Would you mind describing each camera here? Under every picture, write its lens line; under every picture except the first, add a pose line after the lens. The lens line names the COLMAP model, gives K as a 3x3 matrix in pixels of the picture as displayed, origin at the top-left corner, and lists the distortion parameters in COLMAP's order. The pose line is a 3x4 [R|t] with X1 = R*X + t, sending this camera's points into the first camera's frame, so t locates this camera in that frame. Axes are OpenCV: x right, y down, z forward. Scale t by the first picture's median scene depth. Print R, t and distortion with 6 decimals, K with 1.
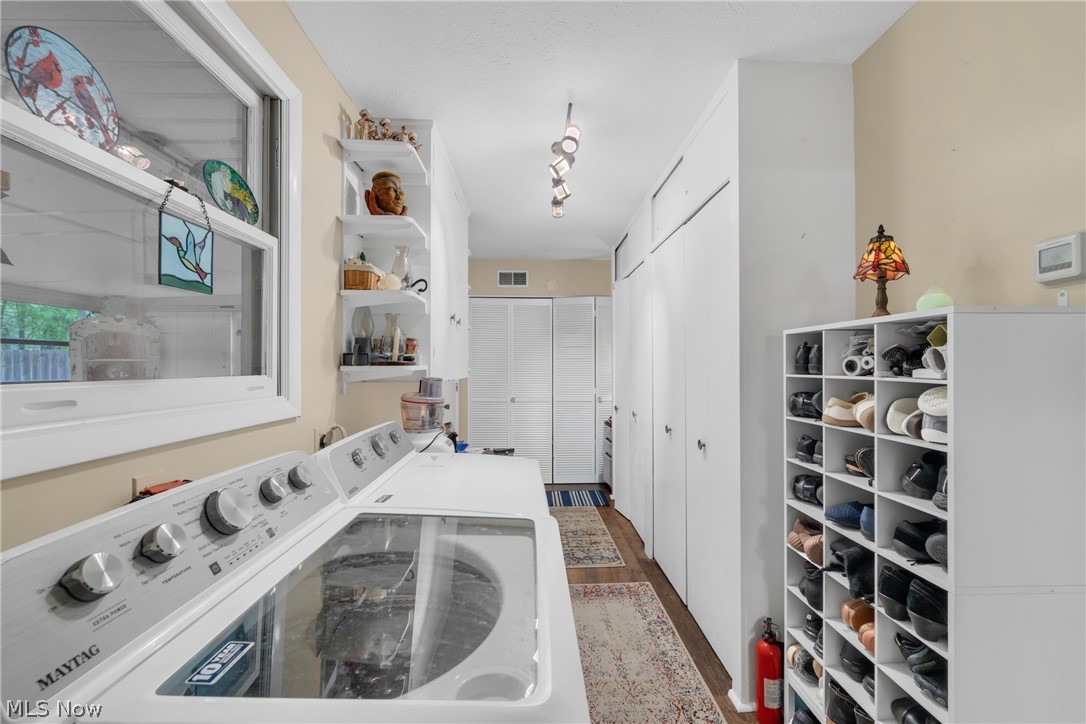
lens RADIAL K [[435.8, 0, 543.1], [0, 435.8, 363.6], [0, 0, 1]] dist [0.000311, -0.000448]
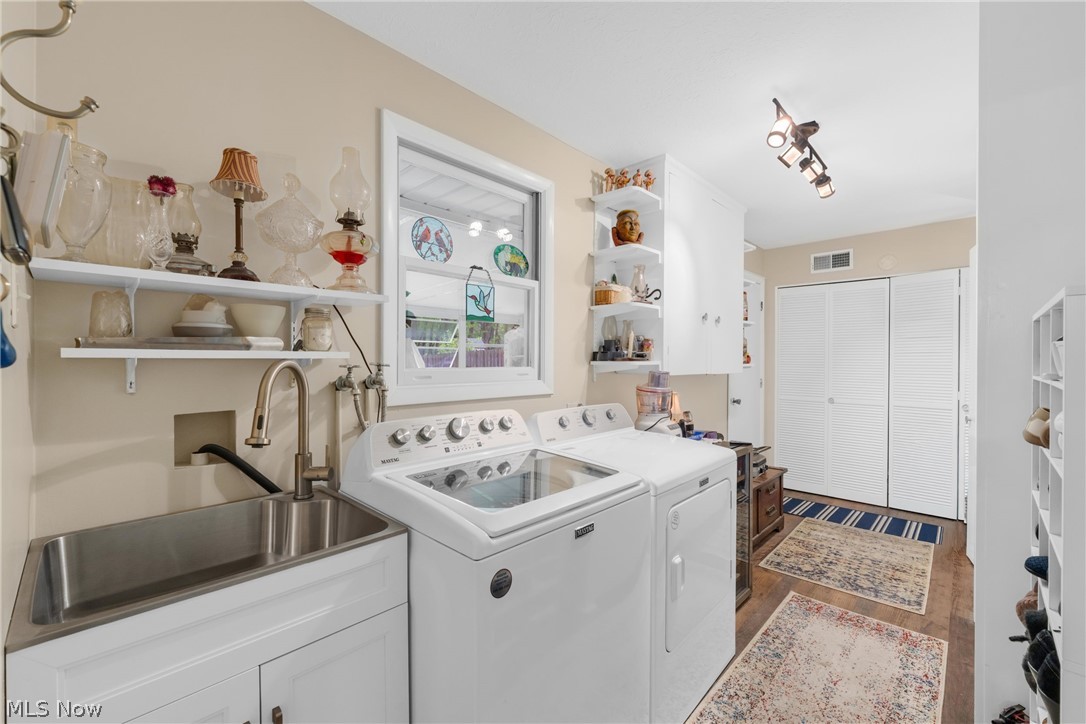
lens RADIAL K [[435.8, 0, 537.8], [0, 435.8, 359.7], [0, 0, 1]] dist [0.000311, -0.000448]
pose [[0.699027, 0.003512, -0.715087, 0.391649], [-0.000568, 0.999990, 0.004355, -0.005233], [0.715095, -0.002638, 0.699022, -0.083825]]
